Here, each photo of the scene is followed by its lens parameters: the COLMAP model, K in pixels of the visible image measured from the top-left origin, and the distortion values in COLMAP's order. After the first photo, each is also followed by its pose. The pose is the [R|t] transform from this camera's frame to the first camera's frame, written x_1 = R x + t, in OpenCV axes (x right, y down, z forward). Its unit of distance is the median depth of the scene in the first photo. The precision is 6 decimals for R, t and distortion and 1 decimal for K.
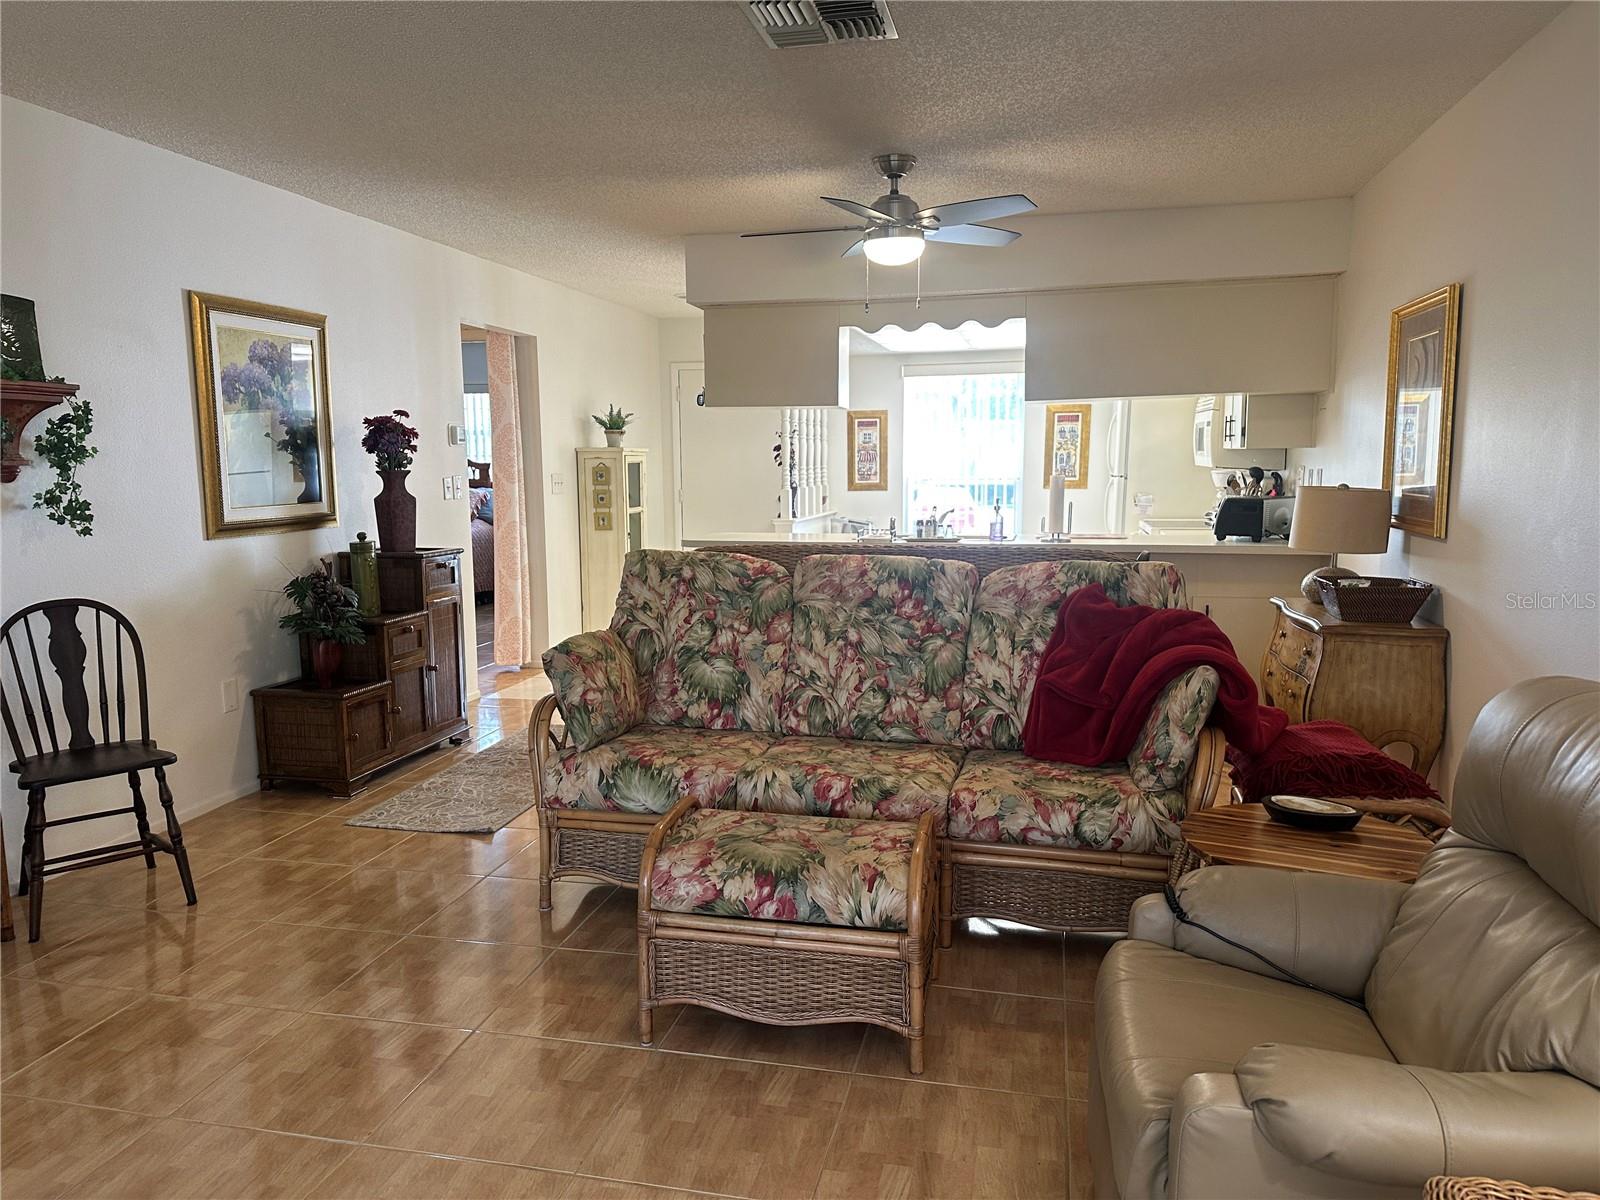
lens RADIAL K [[1113.1, 0, 792.0], [0, 1113.1, 602.7], [0, 0, 1]] dist [0.115618, -0.150699]
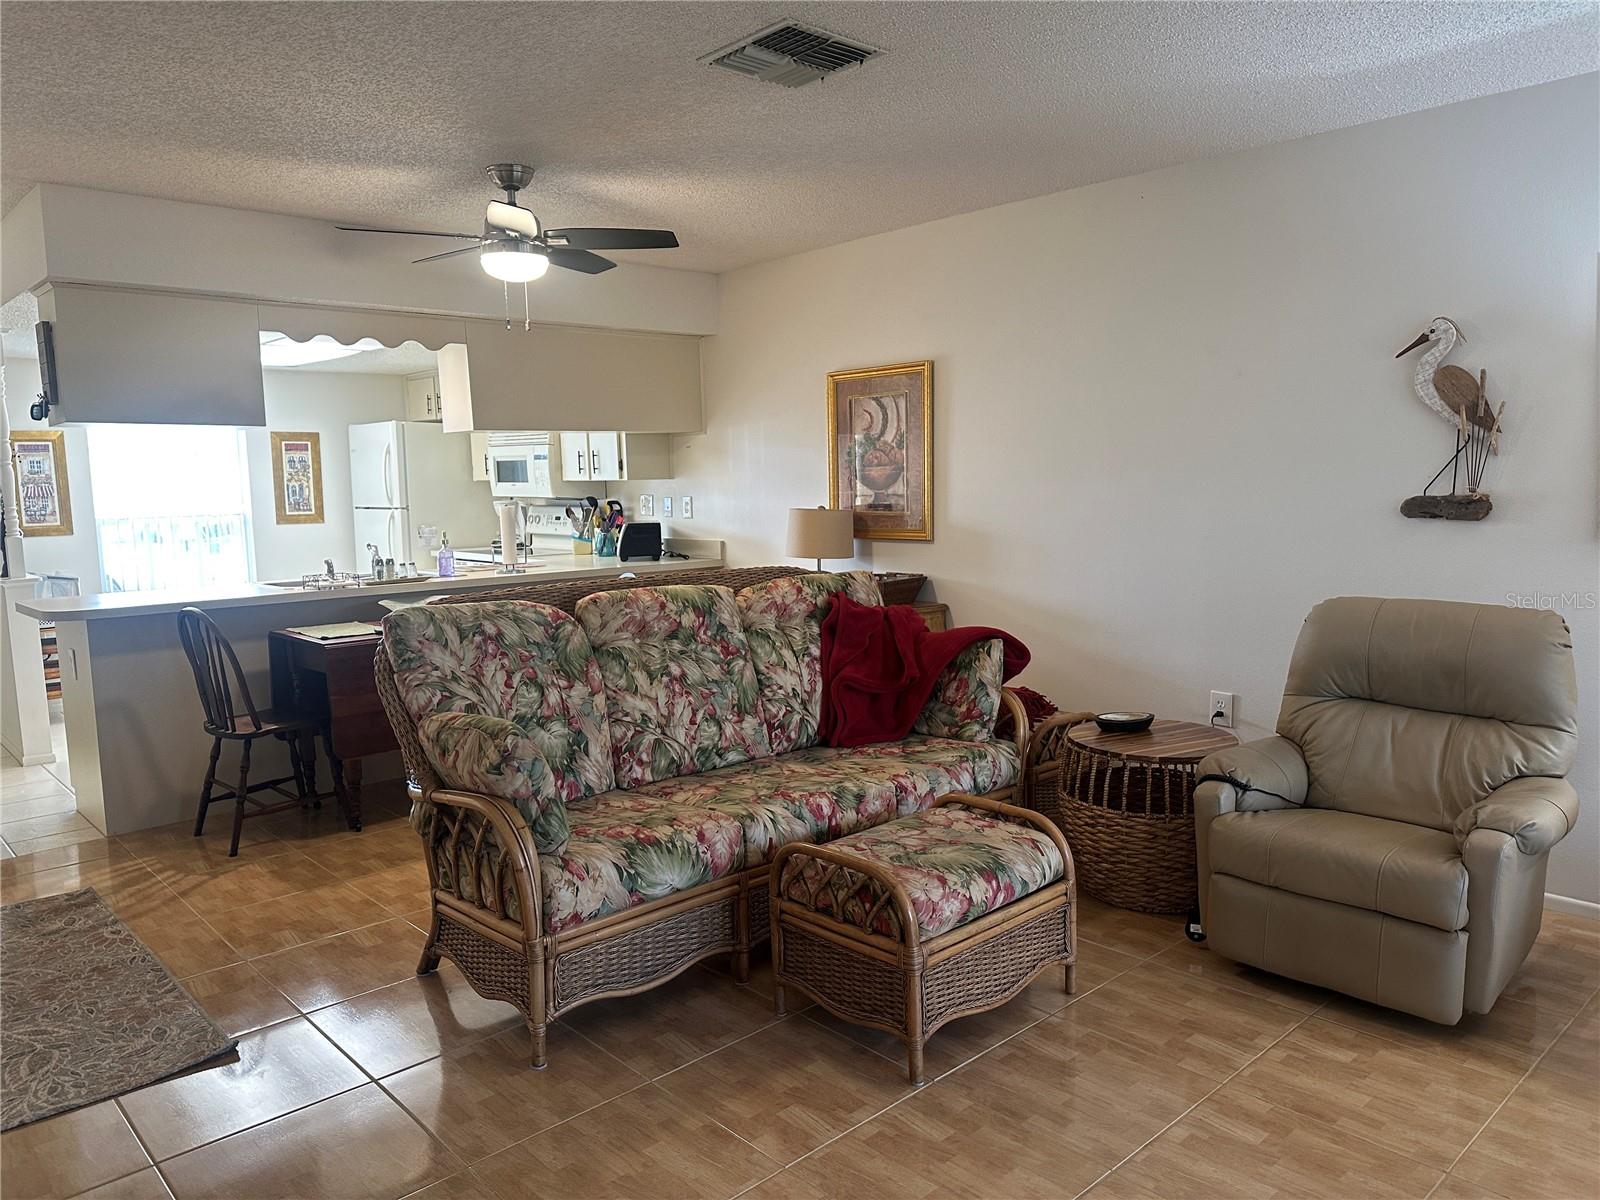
lens RADIAL K [[1113.1, 0, 792.0], [0, 1113.1, 602.7], [0, 0, 1]] dist [0.115618, -0.150699]
pose [[0.564142, -0.097987, 0.819843, -0.684821], [0.121574, 0.991969, 0.034903, -0.050394], [-0.816678, 0.079981, 0.571524, 0.357399]]
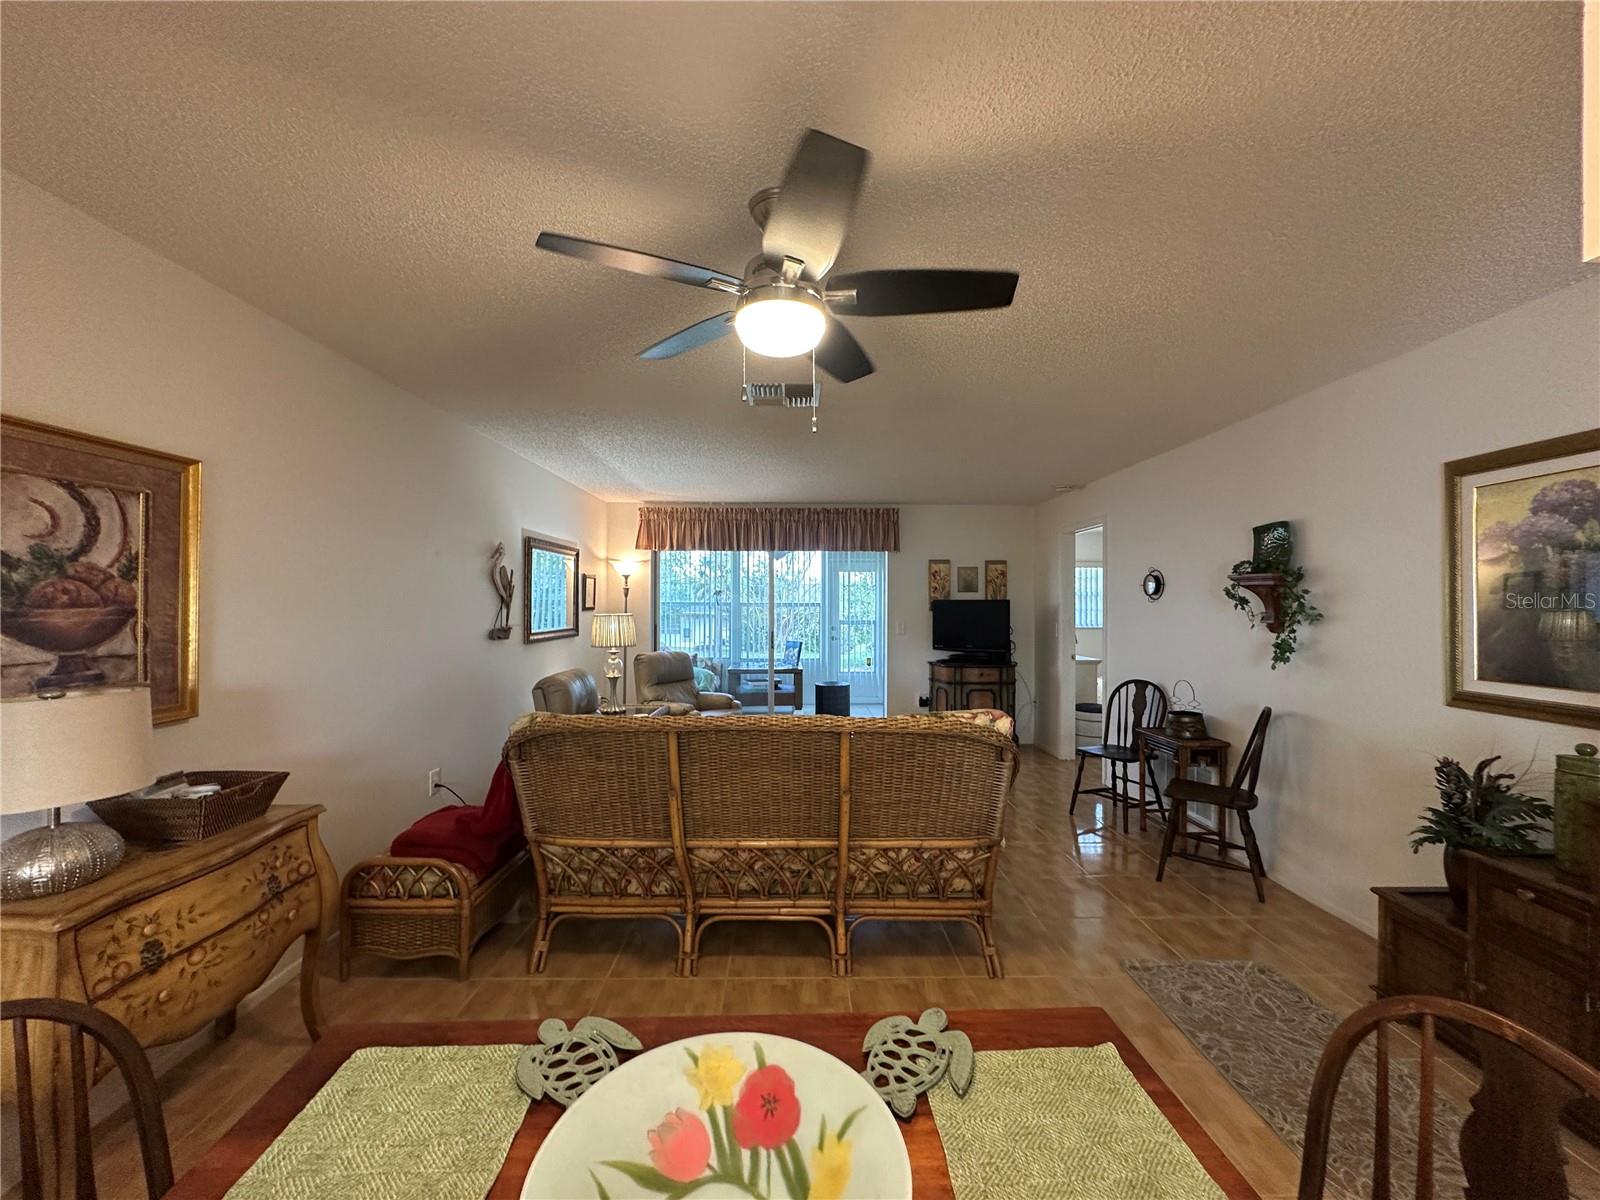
lens RADIAL K [[638.8, 0, 800.9], [0, 638.8, 601.4], [0, 0, 1]] dist [-0.001667, 0.000076]
pose [[-0.970718, 0.003441, -0.240197, 0.202157], [-0.027034, 0.991981, 0.123461, -0.238618], [0.238695, 0.126340, -0.962841, 1.655527]]
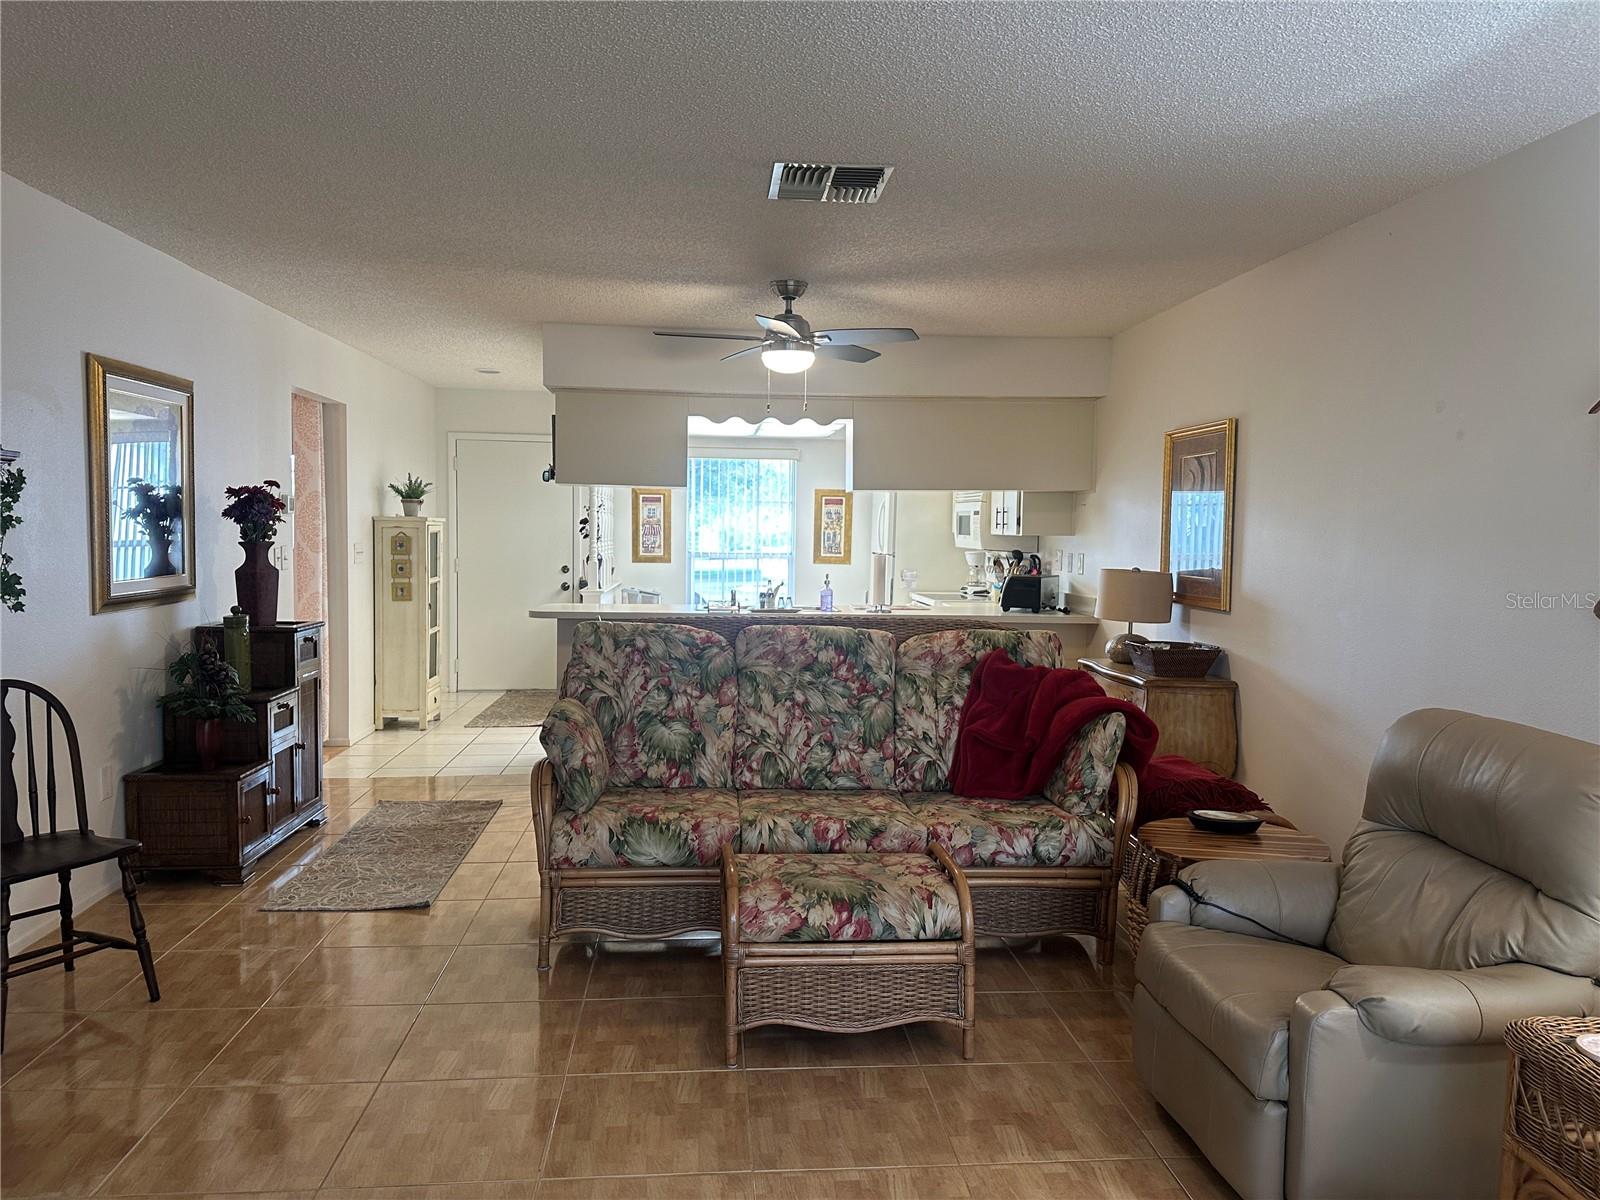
lens RADIAL K [[1112.1, 0, 798.5], [0, 1112.1, 587.9], [0, 0, 1]] dist [0.118900, -0.161542]
pose [[0.951824, 0.004566, 0.306610, -0.295497], [0.017935, 0.997349, -0.070527, -0.001142], [-0.306119, 0.072629, 0.949219, -0.082545]]
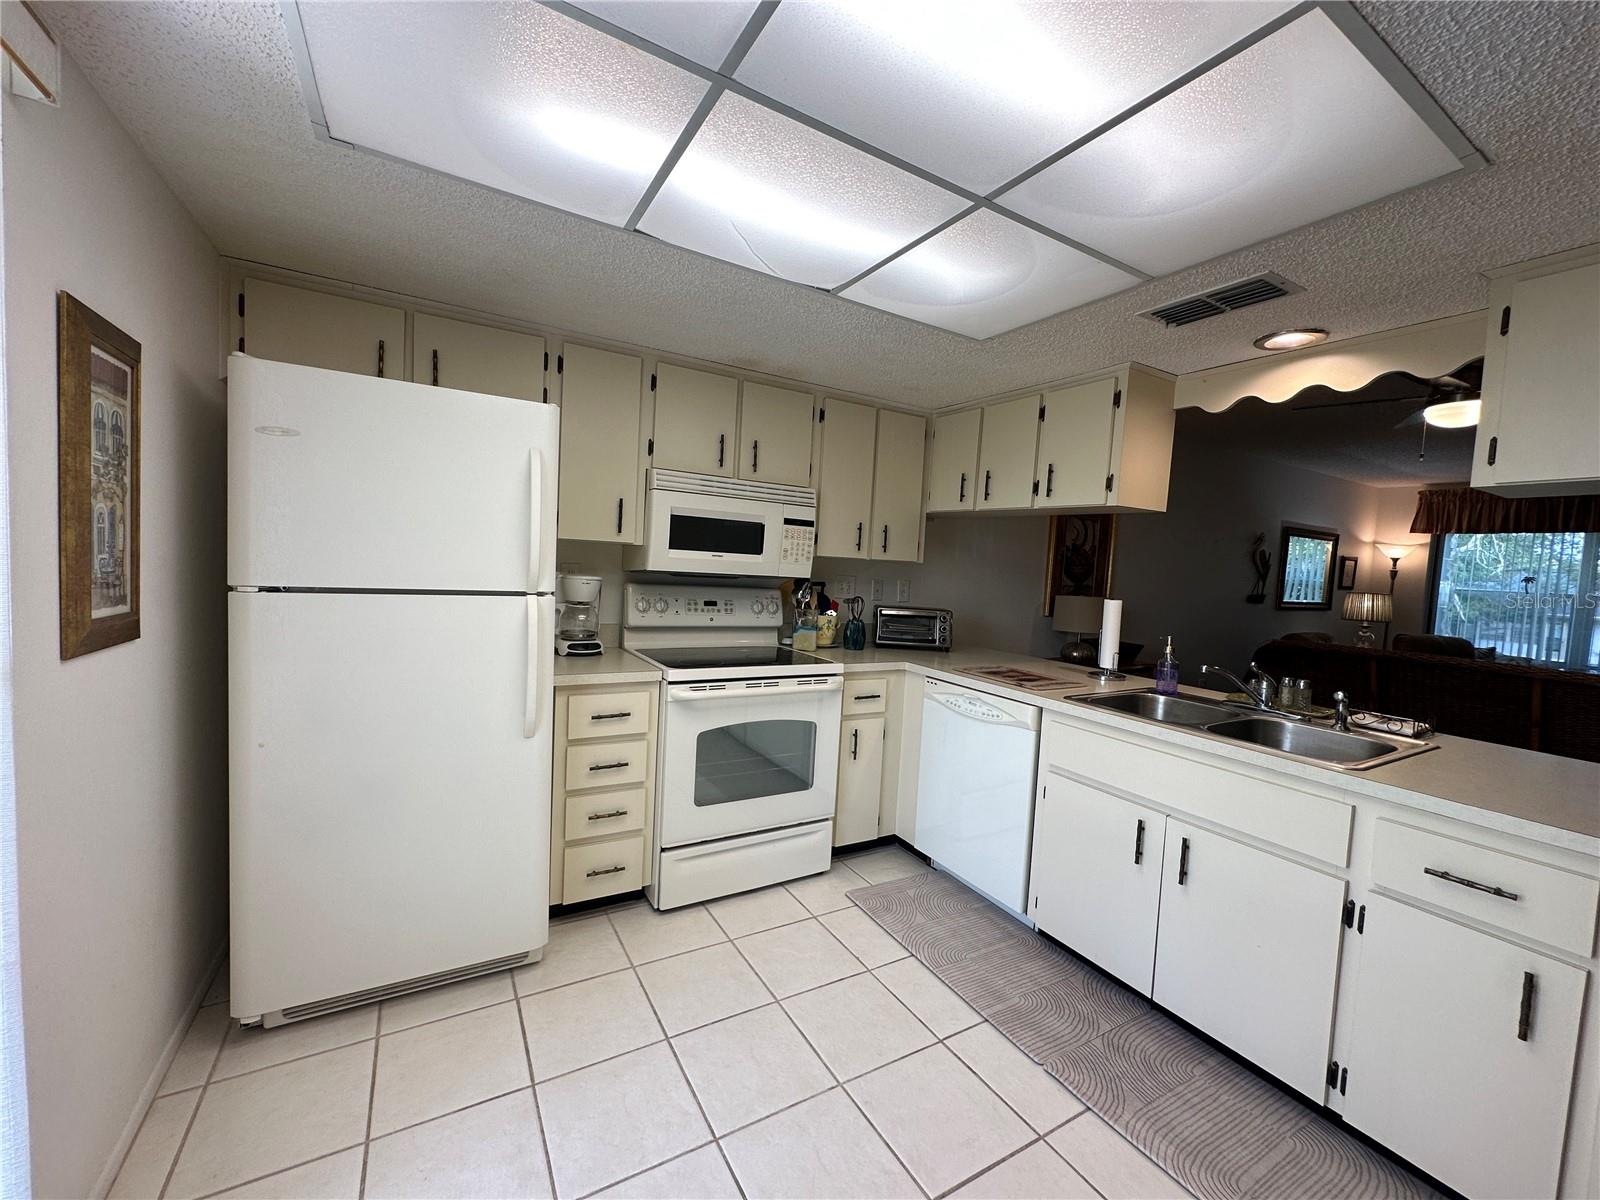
lens RADIAL K [[638.8, 0, 800.9], [0, 638.8, 601.4], [0, 0, 1]] dist [-0.001667, 0.000076]
pose [[-0.682738, -0.074562, 0.726848, 0.074211], [0.045381, 0.988532, 0.144034, -0.296229], [-0.729252, 0.131323, -0.671525, 2.300445]]
